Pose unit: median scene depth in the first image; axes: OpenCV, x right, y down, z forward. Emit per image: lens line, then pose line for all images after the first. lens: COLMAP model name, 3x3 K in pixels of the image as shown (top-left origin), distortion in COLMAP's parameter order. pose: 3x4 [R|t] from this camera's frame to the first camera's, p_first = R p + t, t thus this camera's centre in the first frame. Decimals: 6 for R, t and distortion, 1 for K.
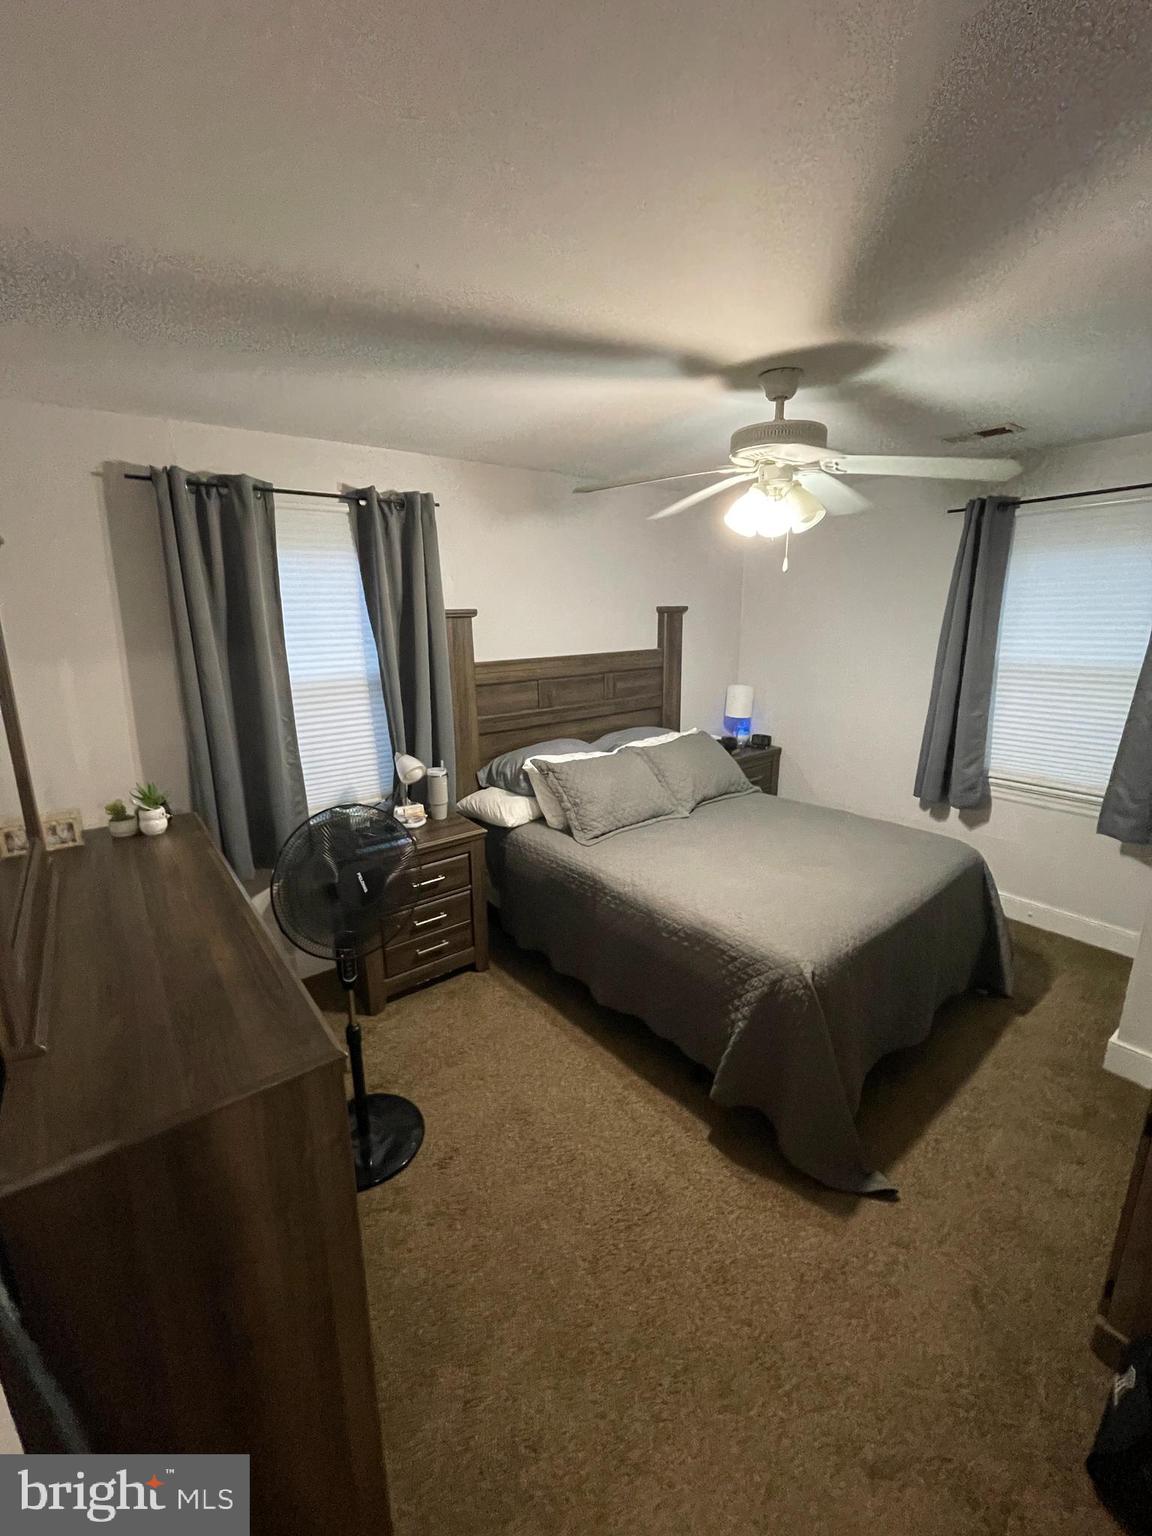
lens RADIAL K [[622.6, 0, 579.2], [0, 622.6, 768.8], [0, 0, 1]] dist [-0.001347, 0.000717]
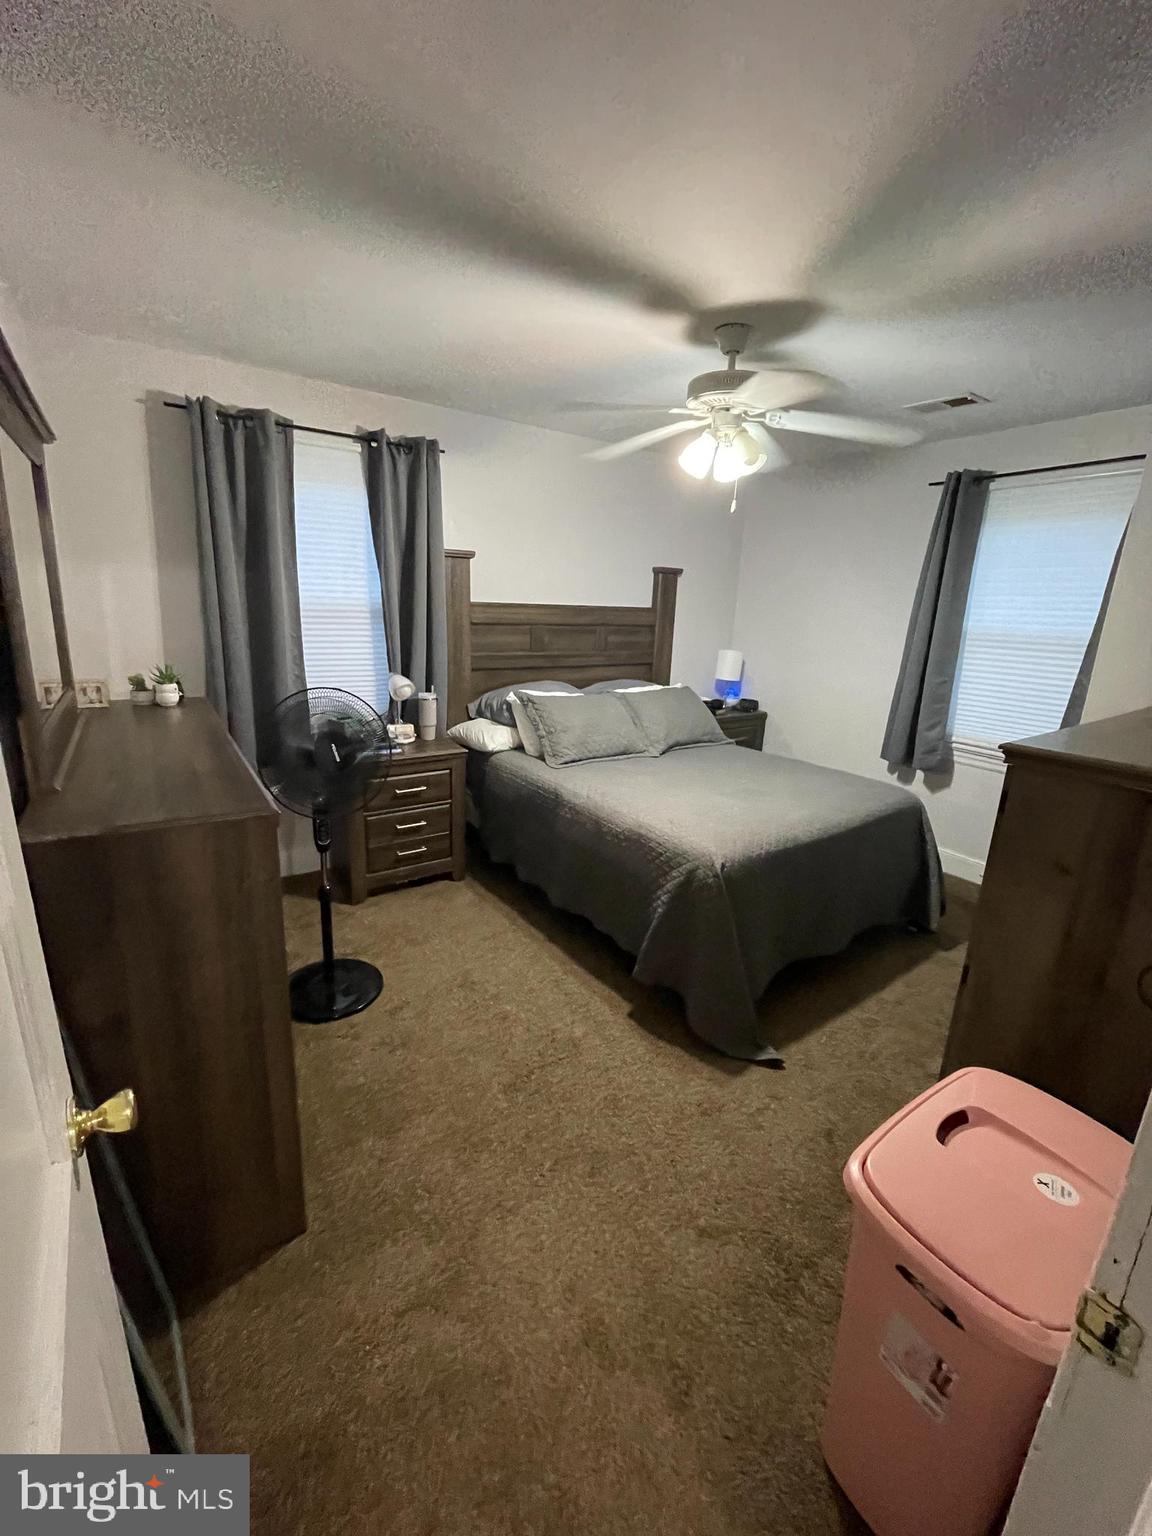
lens RADIAL K [[622.6, 0, 579.2], [0, 622.6, 768.8], [0, 0, 1]] dist [-0.001347, 0.000717]
pose [[0.996637, 0.068599, -0.044821, 0.102432], [-0.067857, 0.997535, 0.017869, 0.101257], [0.045937, -0.014768, 0.998835, -0.093593]]
